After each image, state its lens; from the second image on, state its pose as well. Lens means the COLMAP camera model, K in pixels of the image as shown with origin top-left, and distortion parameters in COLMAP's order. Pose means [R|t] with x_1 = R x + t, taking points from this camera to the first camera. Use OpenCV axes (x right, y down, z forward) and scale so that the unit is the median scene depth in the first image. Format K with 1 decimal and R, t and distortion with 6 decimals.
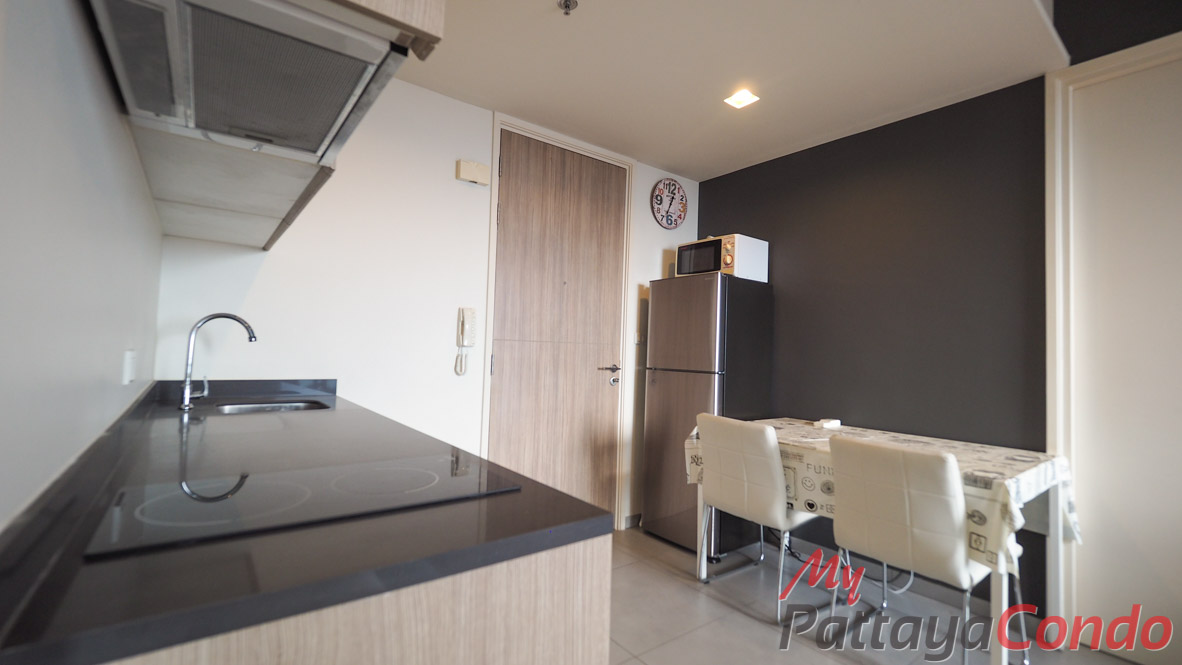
lens RADIAL K [[512.9, 0, 591.8], [0, 512.9, 329.5], [0, 0, 1]] dist [0.002928, -0.001995]
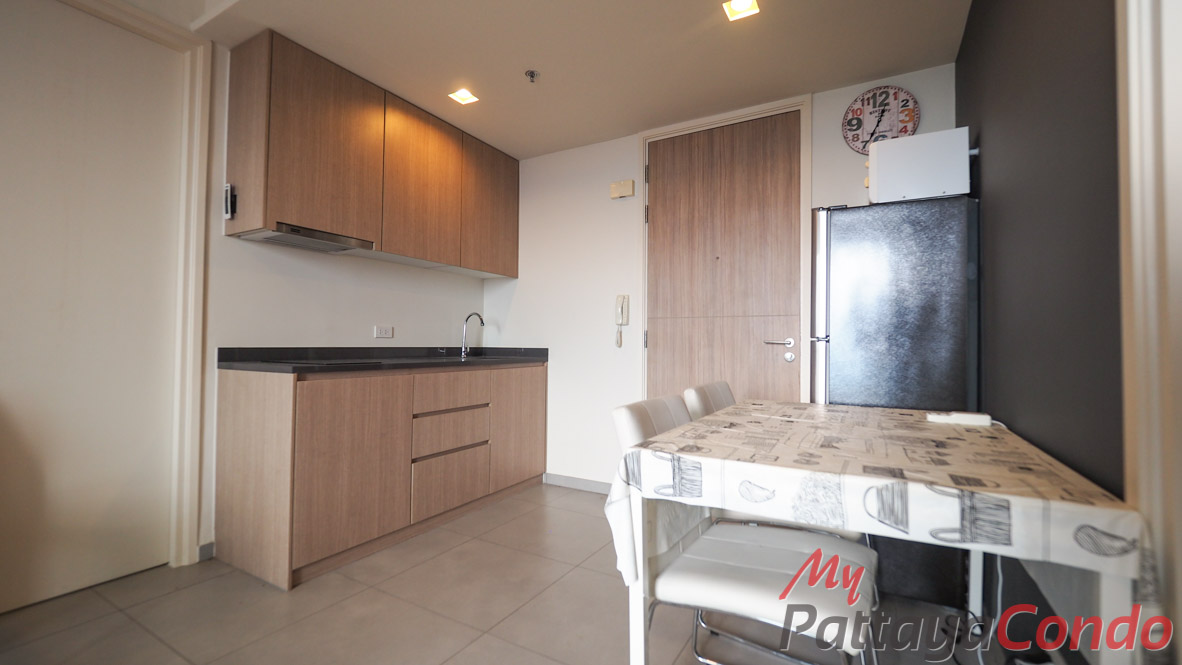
lens RADIAL K [[512.9, 0, 586.5], [0, 512.9, 334.4], [0, 0, 1]] dist [0.002928, -0.001995]
pose [[0.366443, -0.046660, -0.929270, 0.794044], [0.044002, 0.998493, -0.032785, 0.082344], [0.929399, -0.028876, 0.367944, 0.380252]]
